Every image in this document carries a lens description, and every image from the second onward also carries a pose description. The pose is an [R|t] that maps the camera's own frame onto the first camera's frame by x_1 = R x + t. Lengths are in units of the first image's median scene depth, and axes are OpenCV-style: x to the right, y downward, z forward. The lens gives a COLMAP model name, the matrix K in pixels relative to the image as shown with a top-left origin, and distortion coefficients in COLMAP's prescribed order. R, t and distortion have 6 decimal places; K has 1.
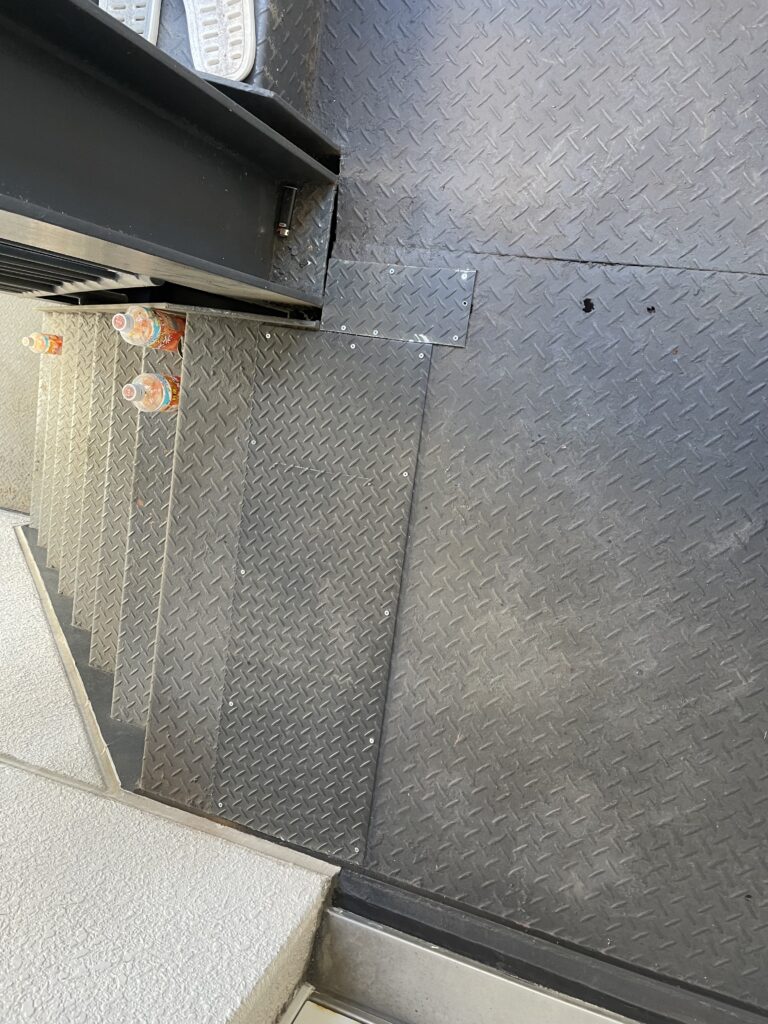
lens RADIAL K [[762.8, 0, 386.4], [0, 762.8, 519.7], [0, 0, 1]] dist [0.103998, -0.123287]
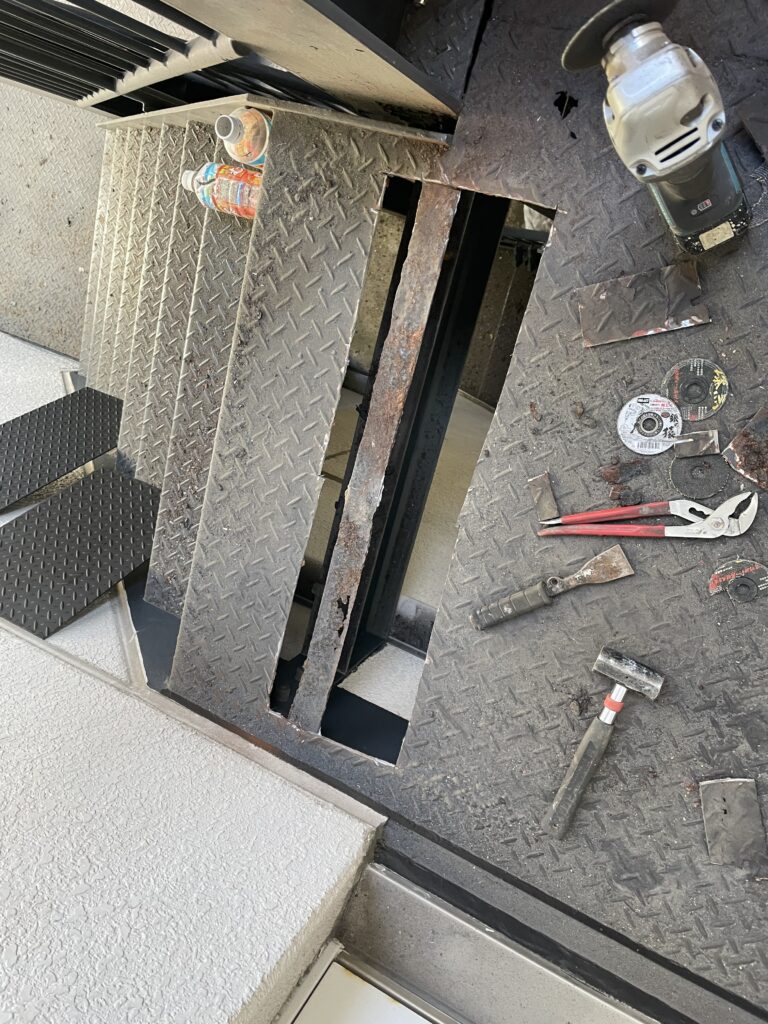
lens RADIAL K [[762.8, 0, 386.4], [0, 762.8, 519.7], [0, 0, 1]] dist [0.103998, -0.123287]
pose [[0.990401, 0.129044, -0.049528, -0.062409], [-0.120568, 0.981764, 0.146979, -0.000940], [0.067592, -0.139597, 0.987899, 0.208427]]
